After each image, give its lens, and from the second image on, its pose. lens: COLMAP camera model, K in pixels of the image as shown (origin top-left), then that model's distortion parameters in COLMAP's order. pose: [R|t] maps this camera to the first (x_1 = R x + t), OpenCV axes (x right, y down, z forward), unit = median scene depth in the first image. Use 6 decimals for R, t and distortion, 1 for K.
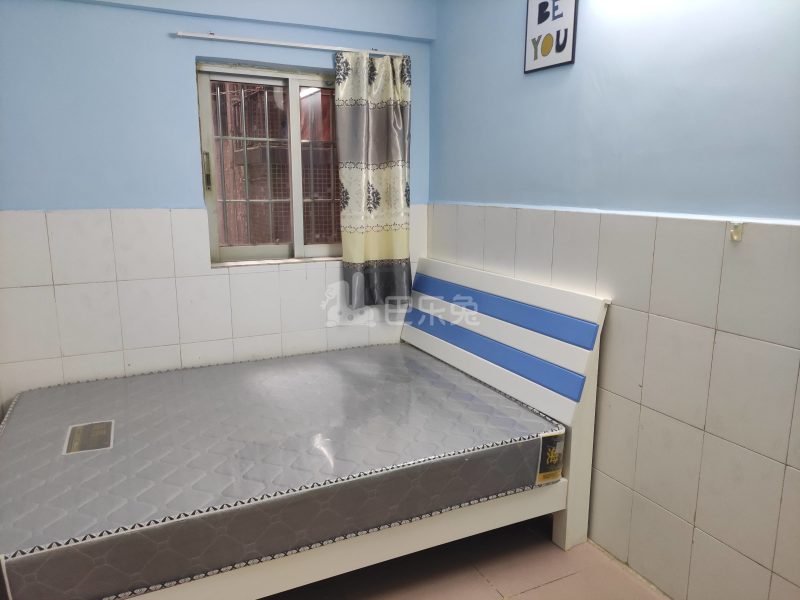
lens RADIAL K [[594.4, 0, 395.4], [0, 594.4, 300.1], [0, 0, 1]] dist [0.037769, -0.024360]
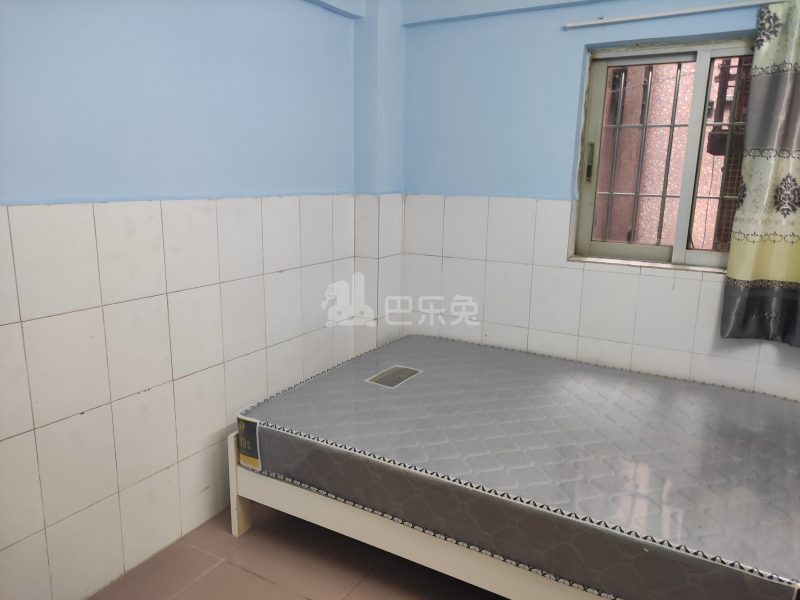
lens RADIAL K [[594.4, 0, 395.4], [0, 594.4, 300.1], [0, 0, 1]] dist [0.037769, -0.024360]
pose [[0.552833, 0.184095, -0.812702, 0.341731], [-0.175191, 0.979170, 0.102633, -0.040392], [0.814668, 0.085639, 0.573569, 0.201109]]
